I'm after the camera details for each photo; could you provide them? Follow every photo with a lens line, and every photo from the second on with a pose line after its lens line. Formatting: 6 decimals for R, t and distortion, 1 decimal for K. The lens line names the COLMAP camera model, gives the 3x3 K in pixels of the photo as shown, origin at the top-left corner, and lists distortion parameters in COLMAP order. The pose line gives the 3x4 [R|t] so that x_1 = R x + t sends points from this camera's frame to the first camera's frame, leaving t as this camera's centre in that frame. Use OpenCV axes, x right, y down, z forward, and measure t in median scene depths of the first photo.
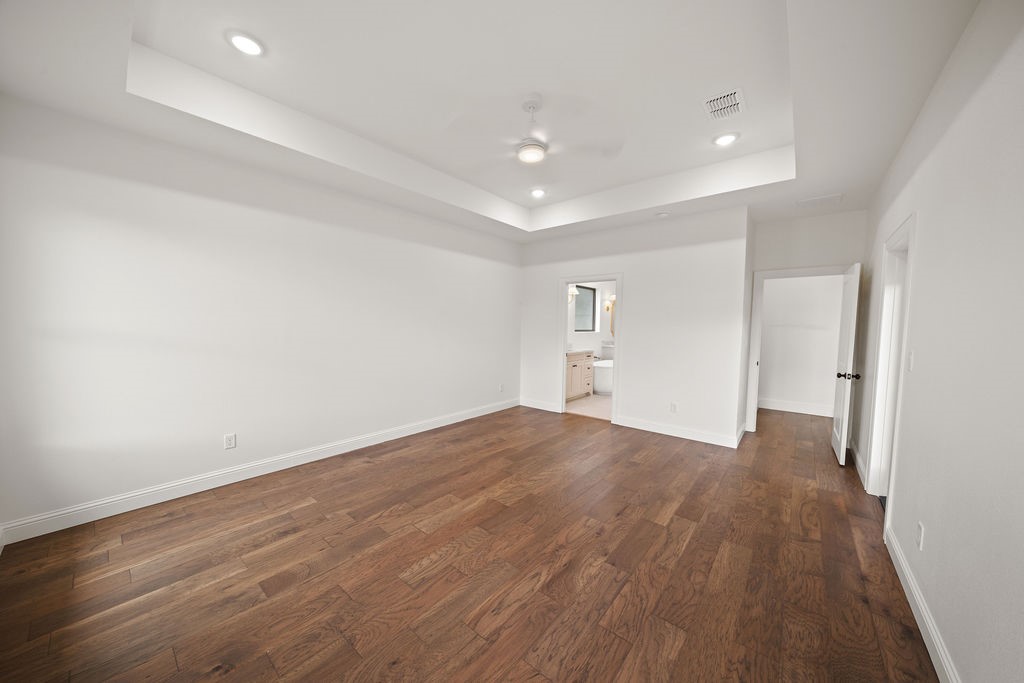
lens RADIAL K [[349.3, 0, 511.2], [0, 349.3, 341.9], [0, 0, 1]] dist [-0.002941, -0.000173]
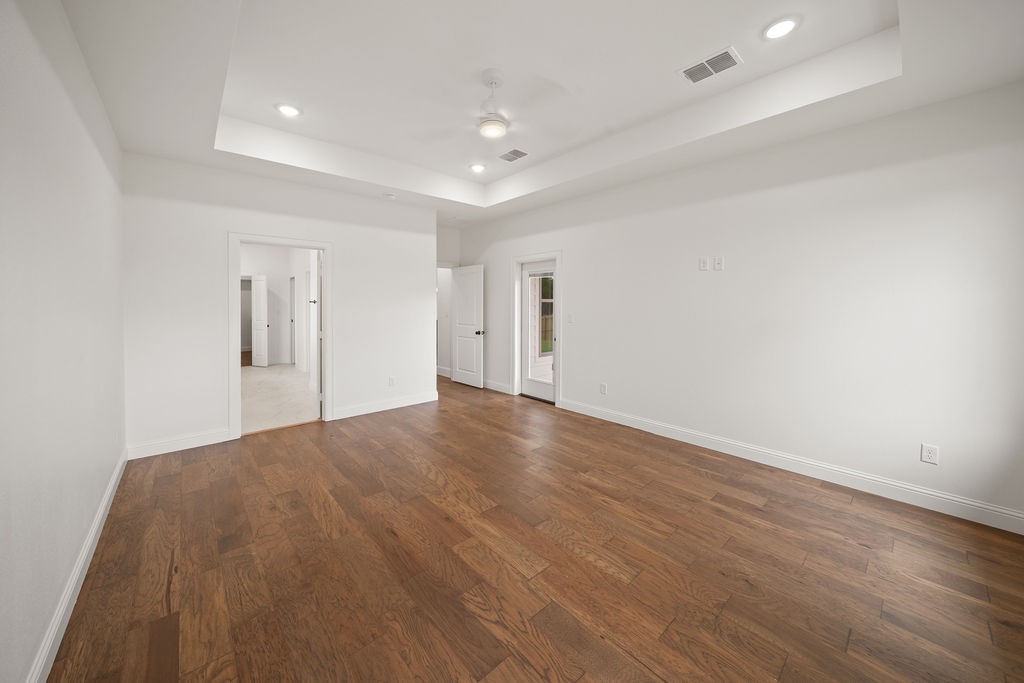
lens RADIAL K [[365.8, 0, 500.9], [0, 365.8, 310.0], [0, 0, 1]] dist [-0.004817, -0.000808]
pose [[0.160343, -0.026416, 0.986708, -0.967567], [0.052674, 0.998446, 0.018171, -0.050099], [-0.985655, 0.049060, 0.161486, 0.856030]]
